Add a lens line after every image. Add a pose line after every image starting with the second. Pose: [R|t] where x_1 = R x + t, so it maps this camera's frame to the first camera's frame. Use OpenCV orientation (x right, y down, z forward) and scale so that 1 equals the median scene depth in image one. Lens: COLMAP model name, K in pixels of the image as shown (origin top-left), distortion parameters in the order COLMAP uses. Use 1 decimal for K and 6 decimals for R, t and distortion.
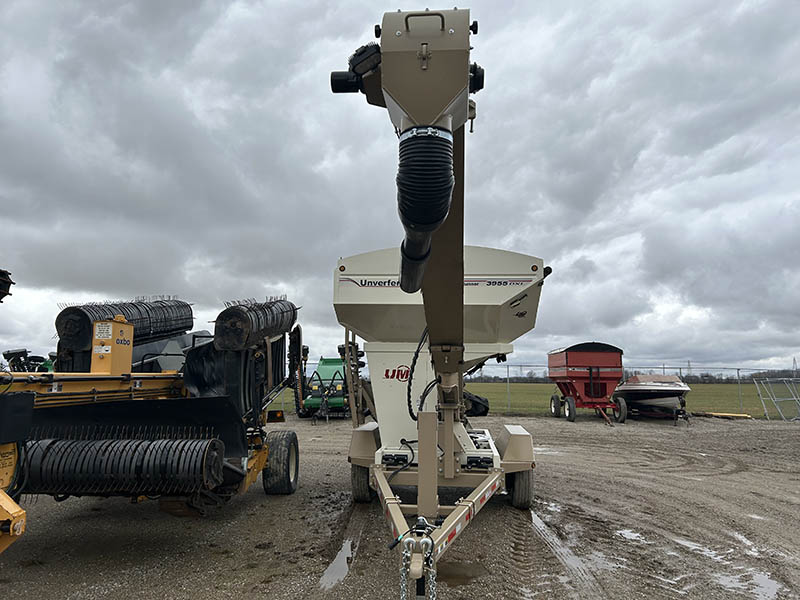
lens RADIAL K [[638.8, 0, 413.8], [0, 638.8, 248.0], [0, 0, 1]] dist [0.009237, 0.013818]
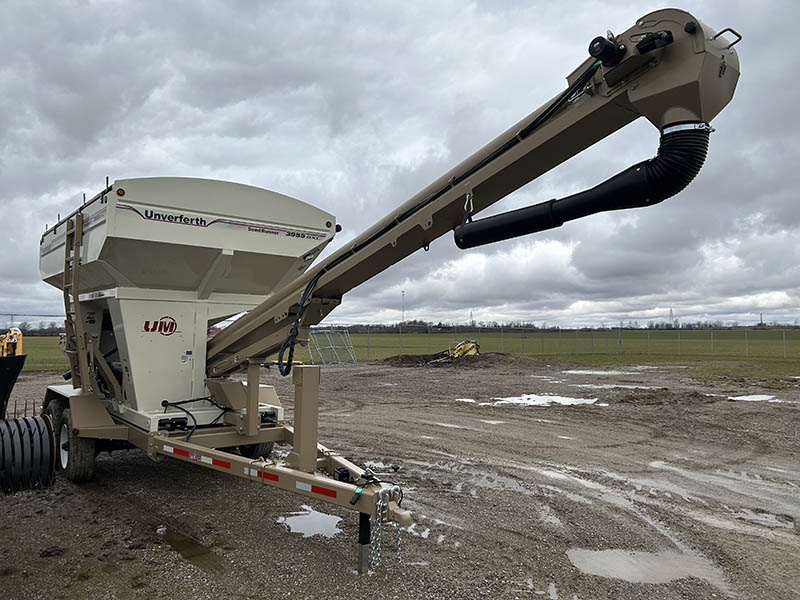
lens RADIAL K [[645.2, 0, 400.0], [0, 645.2, 300.0], [0, 0, 1]] dist [0.172795, -0.097569]
pose [[0.700599, 0.037461, 0.712571, -0.179146], [-0.146592, 0.984876, 0.092353, 0.015153], [-0.698335, -0.169160, 0.695495, 0.076077]]
